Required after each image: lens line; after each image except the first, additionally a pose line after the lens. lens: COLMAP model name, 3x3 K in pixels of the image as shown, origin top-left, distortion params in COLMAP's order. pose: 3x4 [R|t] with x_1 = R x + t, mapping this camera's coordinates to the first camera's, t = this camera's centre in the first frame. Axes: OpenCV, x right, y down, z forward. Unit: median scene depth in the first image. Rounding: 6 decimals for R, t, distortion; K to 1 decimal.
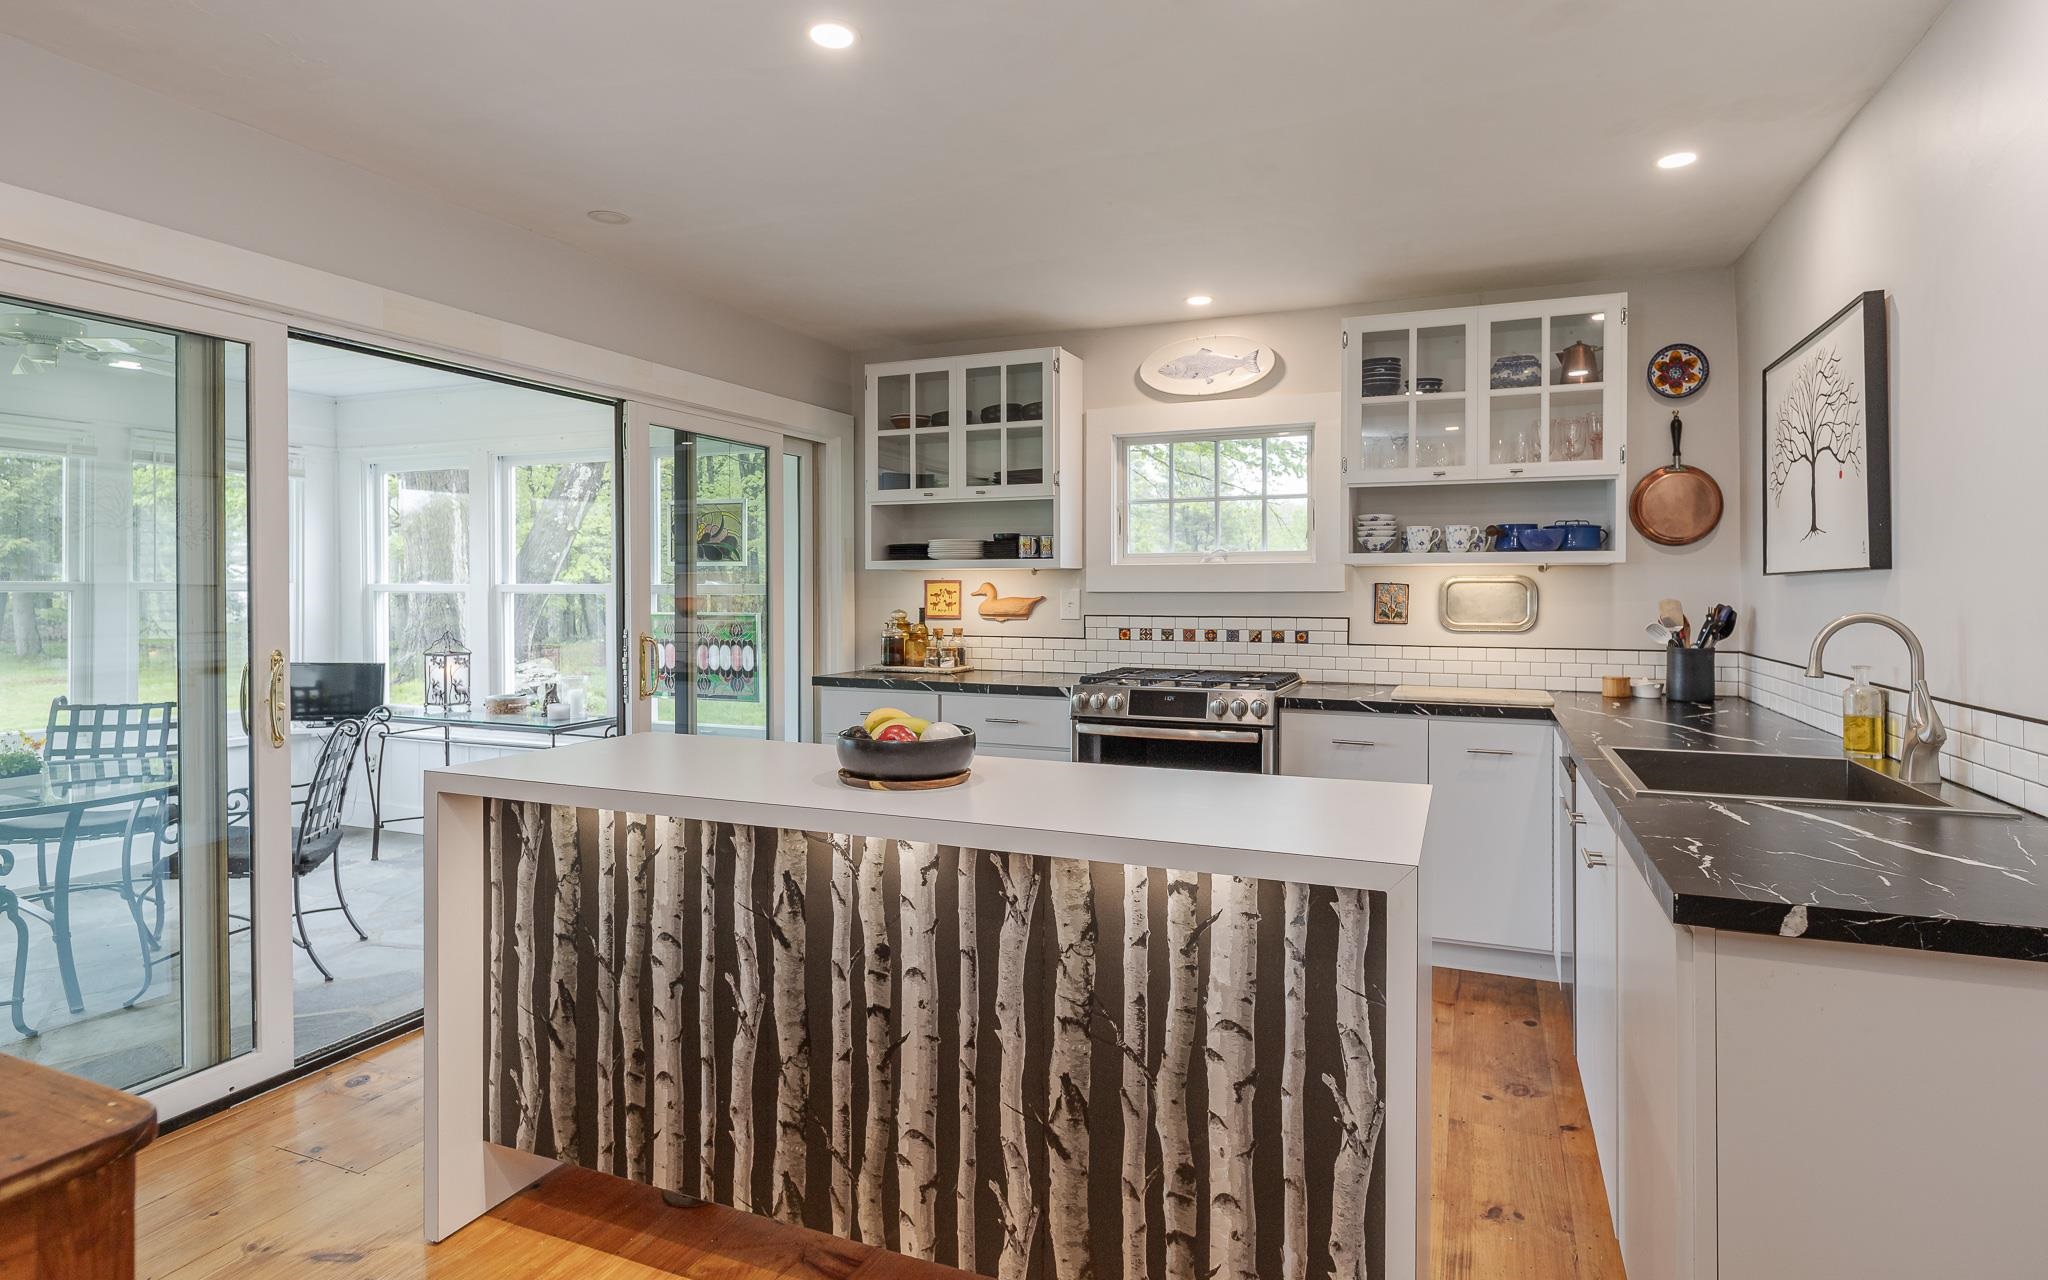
lens RADIAL K [[1086.6, 0, 980.2], [0, 1086.6, 597.9], [0, 0, 1]] dist [0.002015, -0.000319]
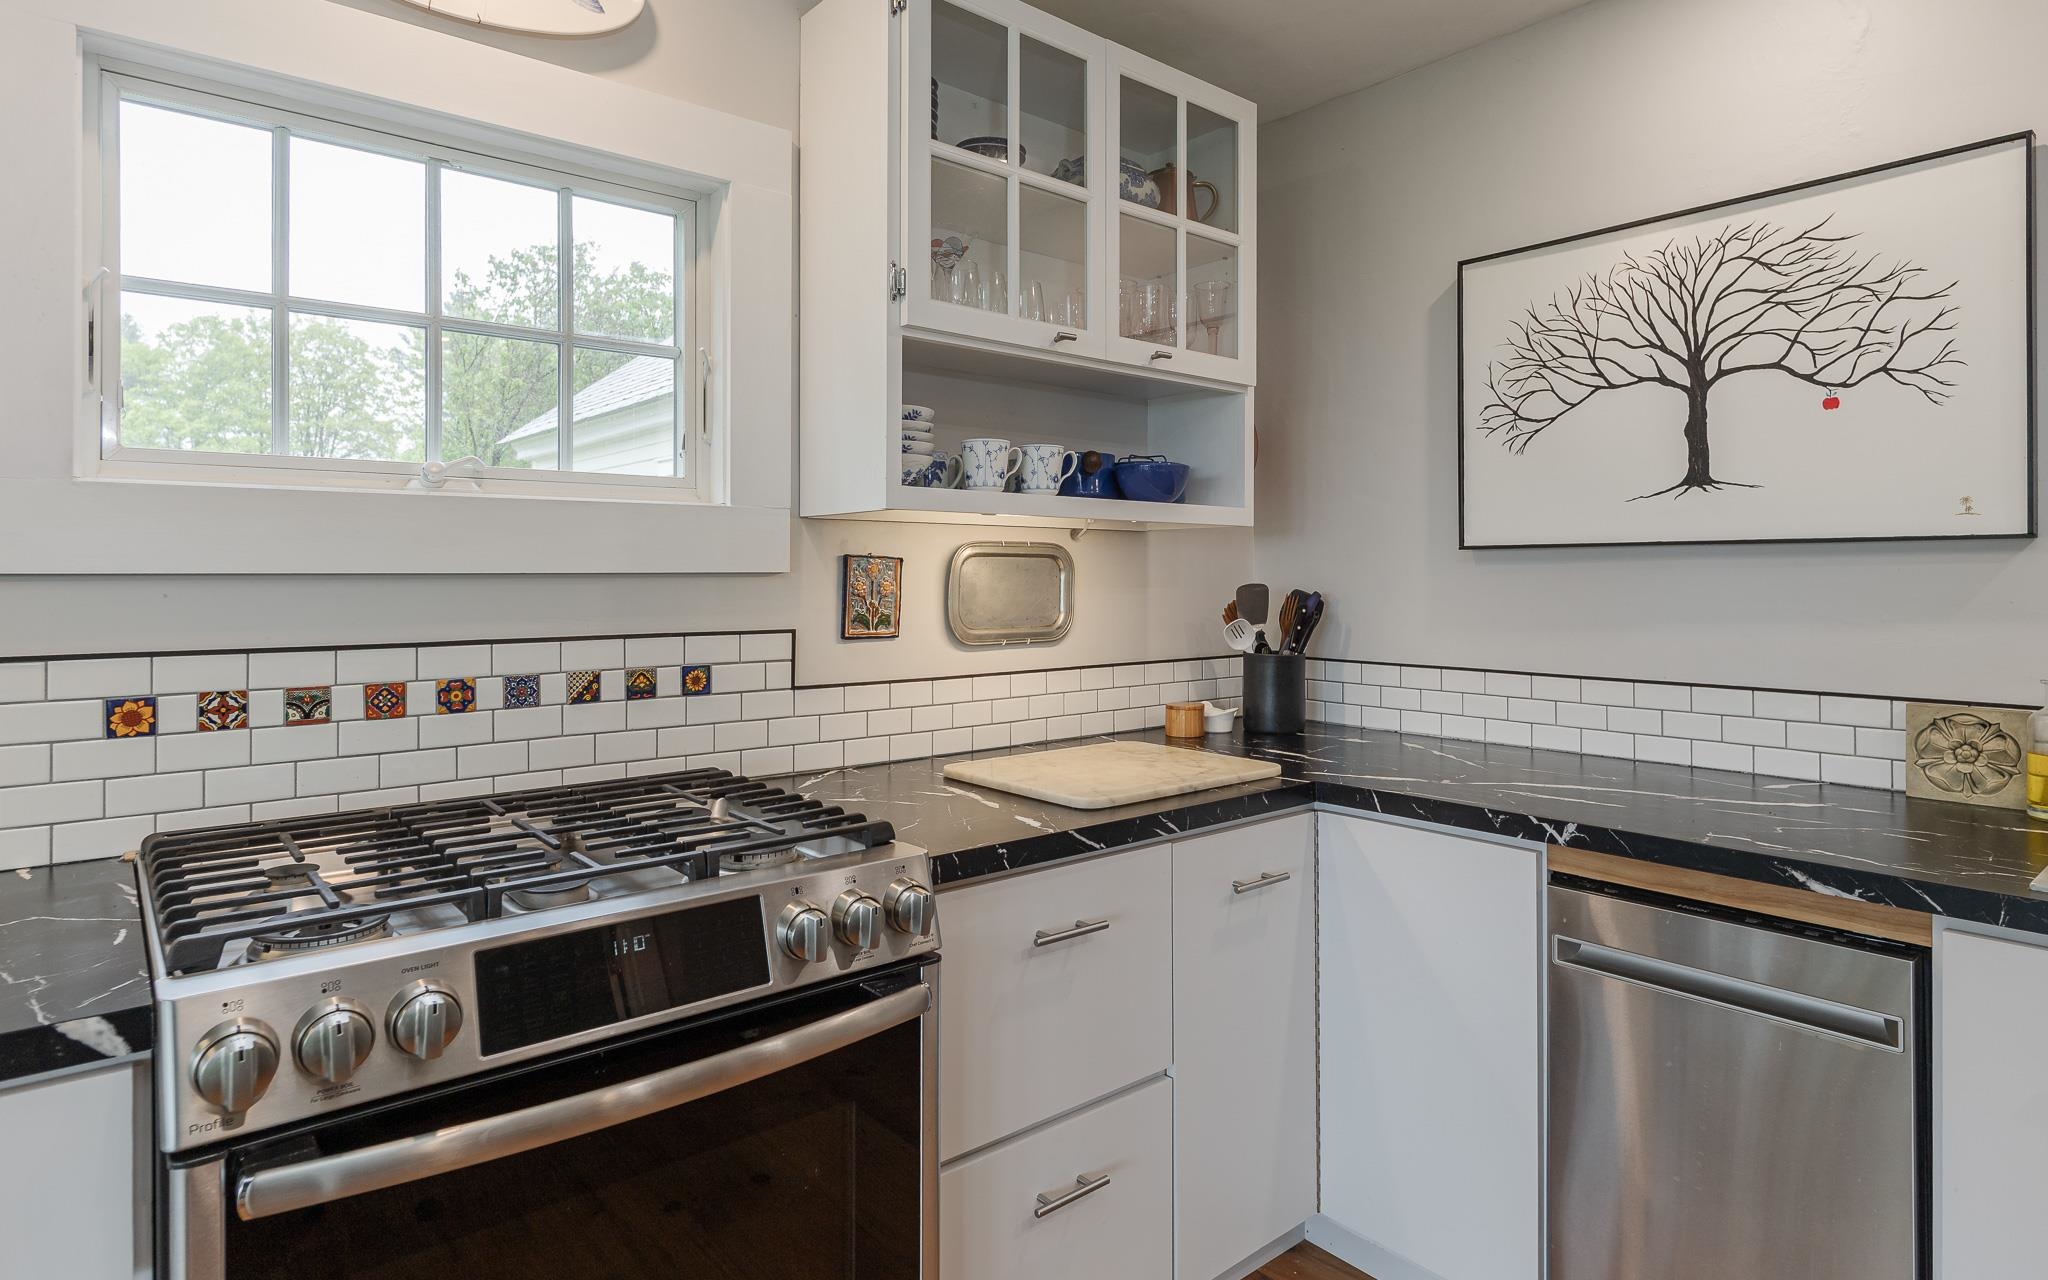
lens RADIAL K [[1086.6, 0, 990.6], [0, 1086.6, 573.5], [0, 0, 1]] dist [0.002015, -0.000319]
pose [[0.418299, -0.000284, 0.908309, -0.039717], [0.006503, 0.999975, -0.002682, -0.003575], [-0.908286, 0.007028, 0.418290, 0.704613]]
